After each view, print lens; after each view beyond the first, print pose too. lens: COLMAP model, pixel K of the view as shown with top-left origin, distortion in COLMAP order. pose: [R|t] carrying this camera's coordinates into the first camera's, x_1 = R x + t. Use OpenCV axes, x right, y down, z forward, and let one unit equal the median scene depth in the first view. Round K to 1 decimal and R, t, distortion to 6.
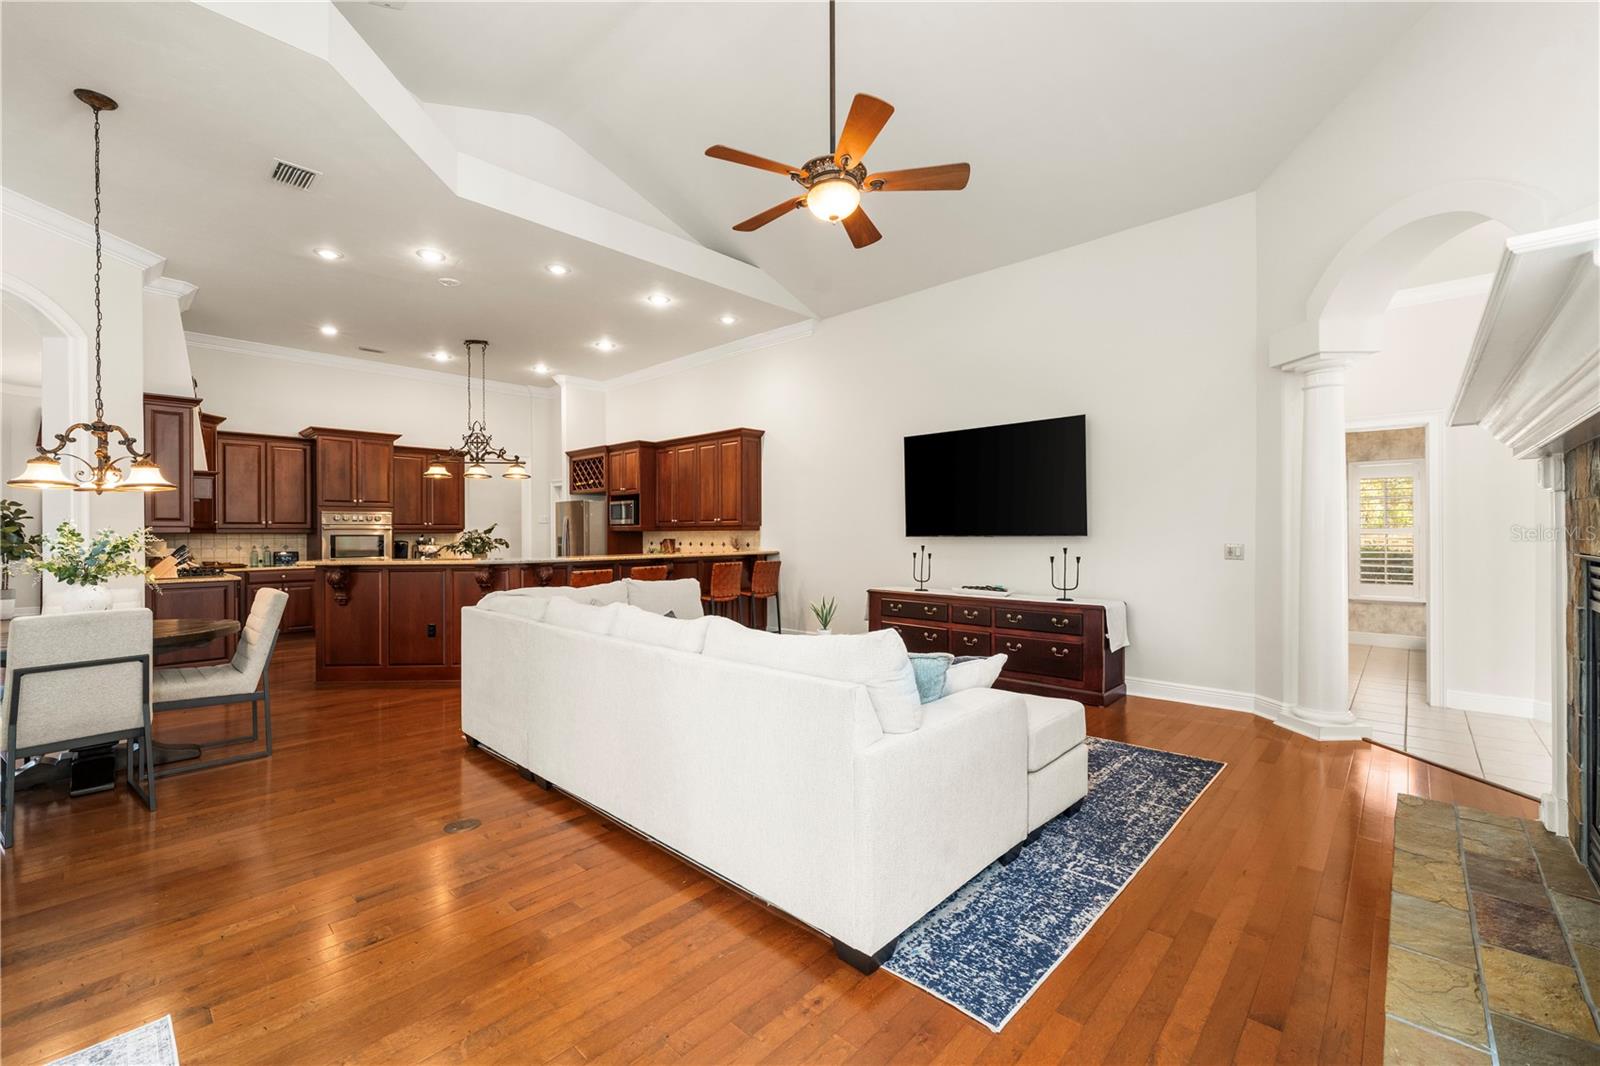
lens RADIAL K [[655.2, 0, 800.0], [0, 655.2, 533.0], [0, 0, 1]] dist [-0.001108, -0.000184]
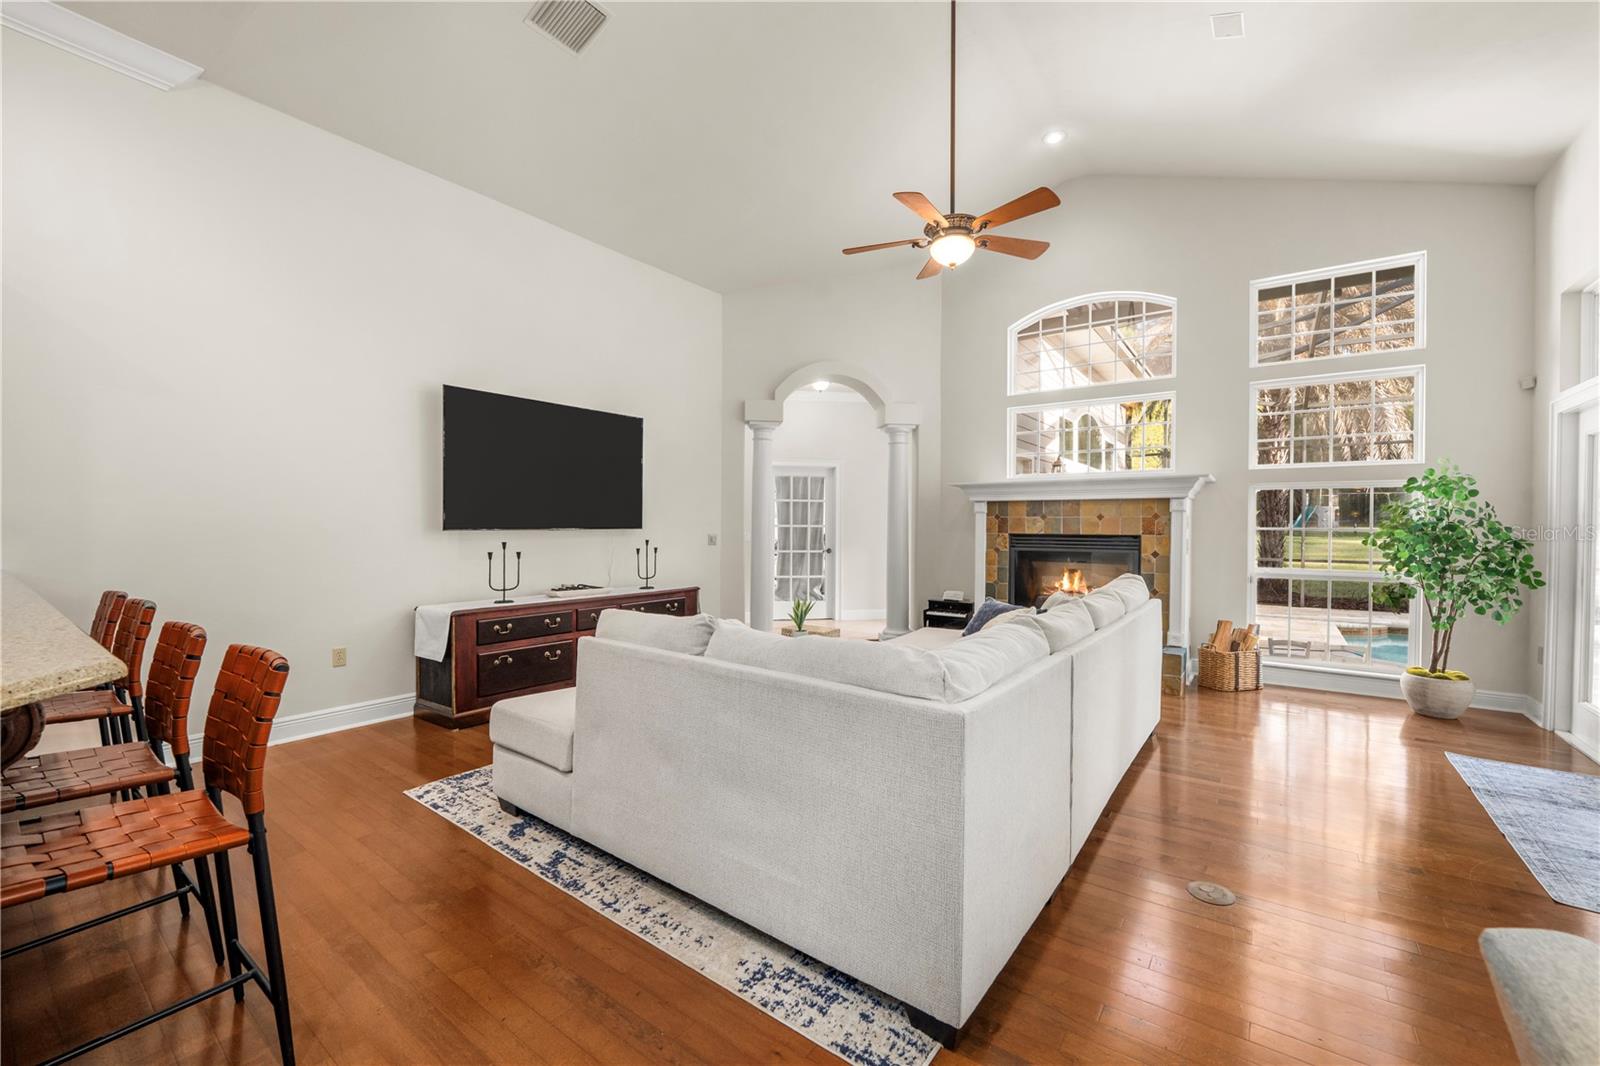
lens RADIAL K [[650.8, 0, 799.6], [0, 650.8, 525.0], [0, 0, 1]] dist [-0.001820, -0.000184]
pose [[-0.109951, 0.004239, 0.993928, -0.445790], [-0.002242, 0.999987, -0.004512, 0.001691], [-0.993934, -0.002724, -0.109940, 0.562215]]
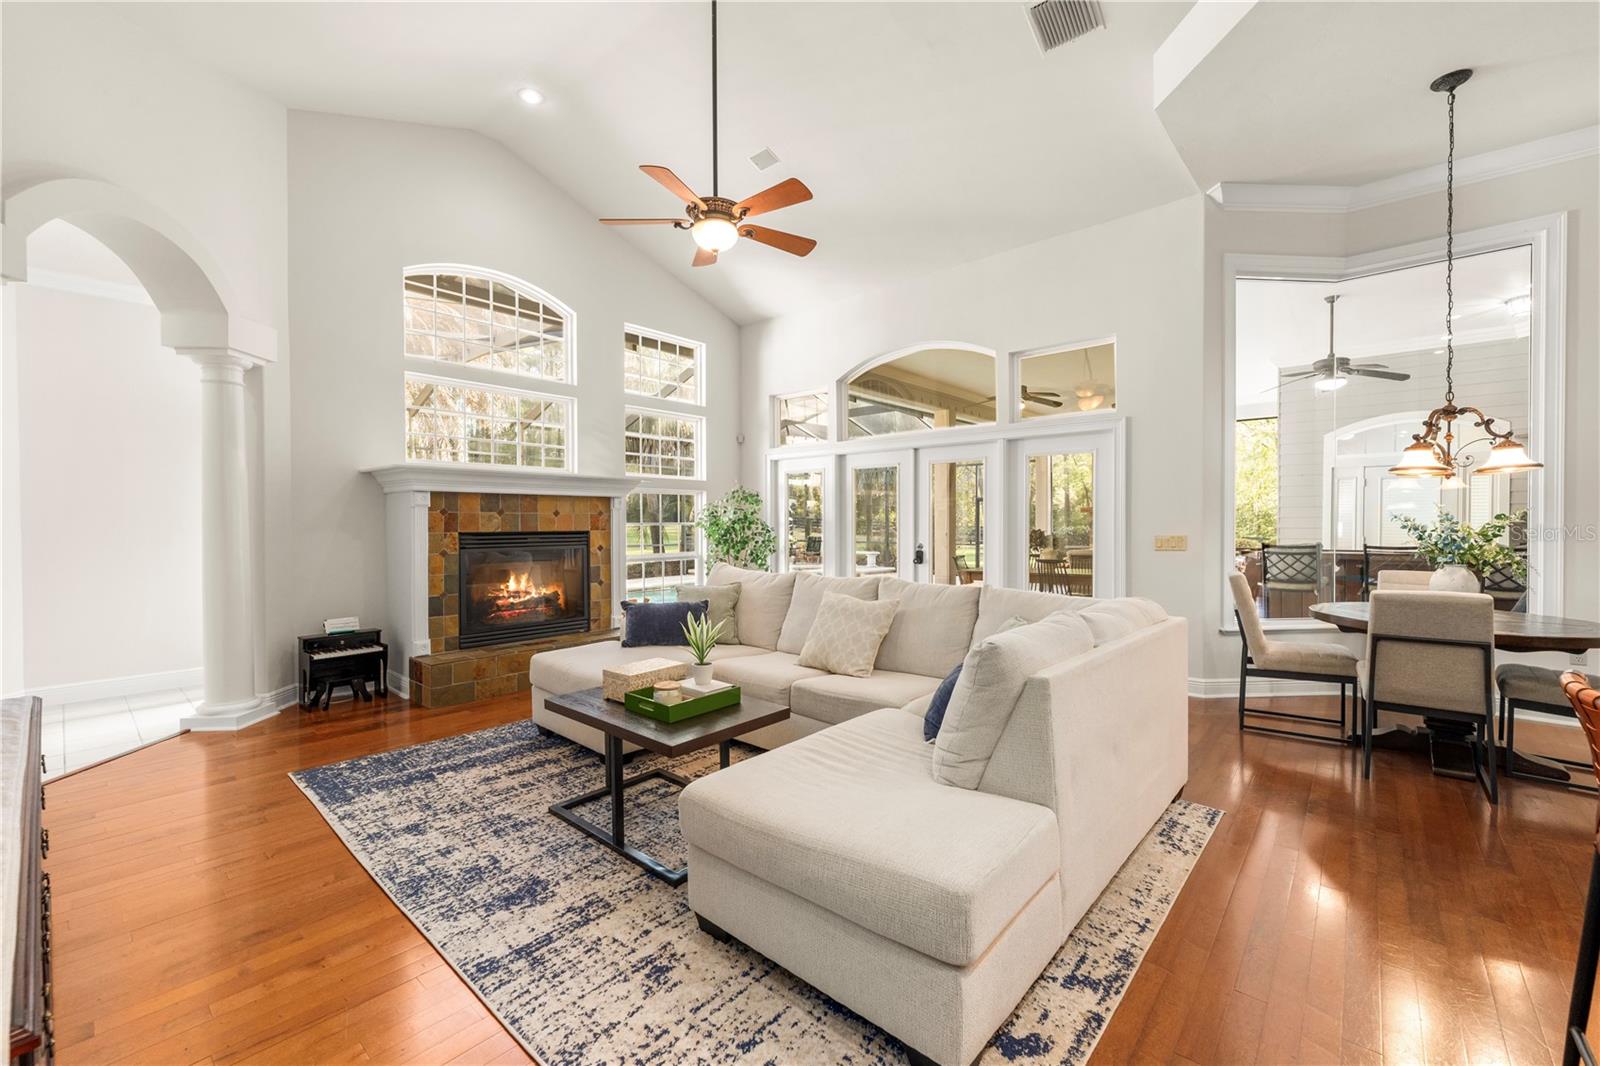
lens RADIAL K [[650.8, 0, 799.6], [0, 650.8, 525.0], [0, 0, 1]] dist [-0.001820, -0.000184]
pose [[-0.999487, 0.006825, -0.031288, -0.022661], [0.006573, 0.999945, 0.008160, -0.002298], [0.031342, 0.007950, -0.999477, 0.863042]]
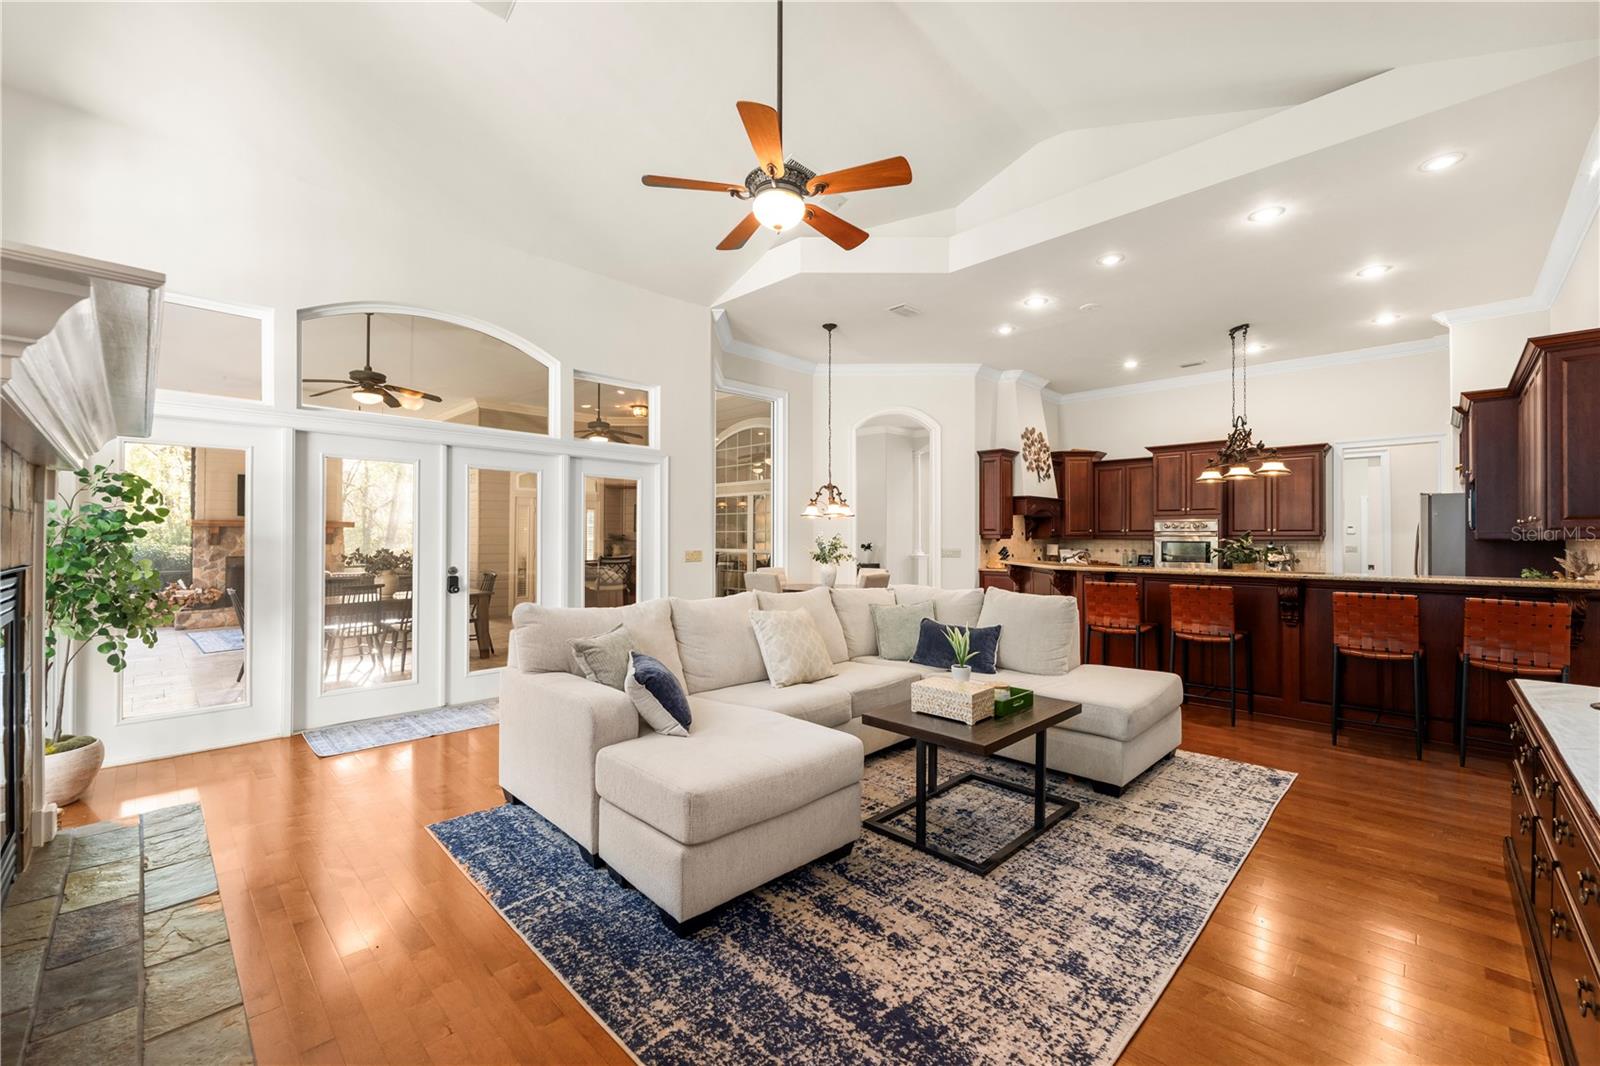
lens RADIAL K [[649.5, 0, 801.8], [0, 649.5, 533.9], [0, 0, 1]] dist [0.001251, -0.000426]
pose [[-0.027750, -0.002555, -0.999612, 0.415862], [-0.004491, 0.999987, -0.002431, -0.003963], [0.999605, 0.004421, -0.027761, 0.424487]]
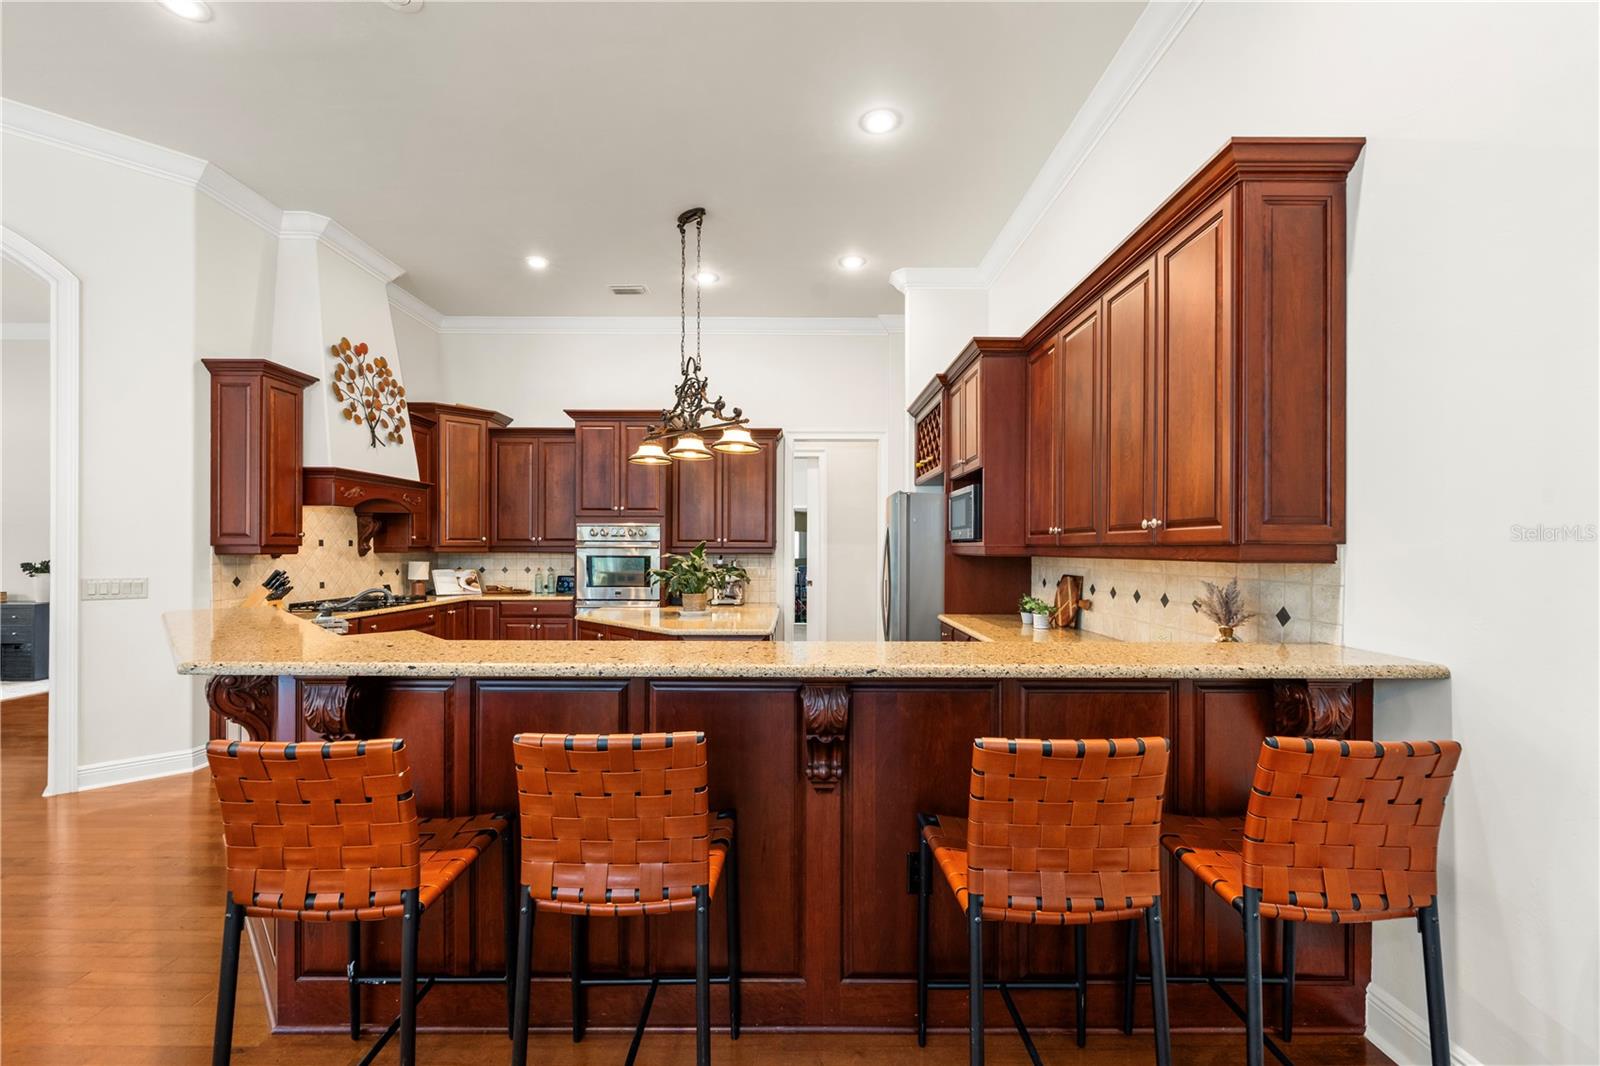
lens RADIAL K [[656.3, 0, 792.1], [0, 656.3, 547.9], [0, 0, 1]] dist [0.001501, 0.000098]
pose [[0.675706, 0.006209, -0.737145, -0.018521], [-0.008791, 0.999961, 0.000364, -0.007970], [0.737119, 0.006234, 0.675735, 0.684935]]
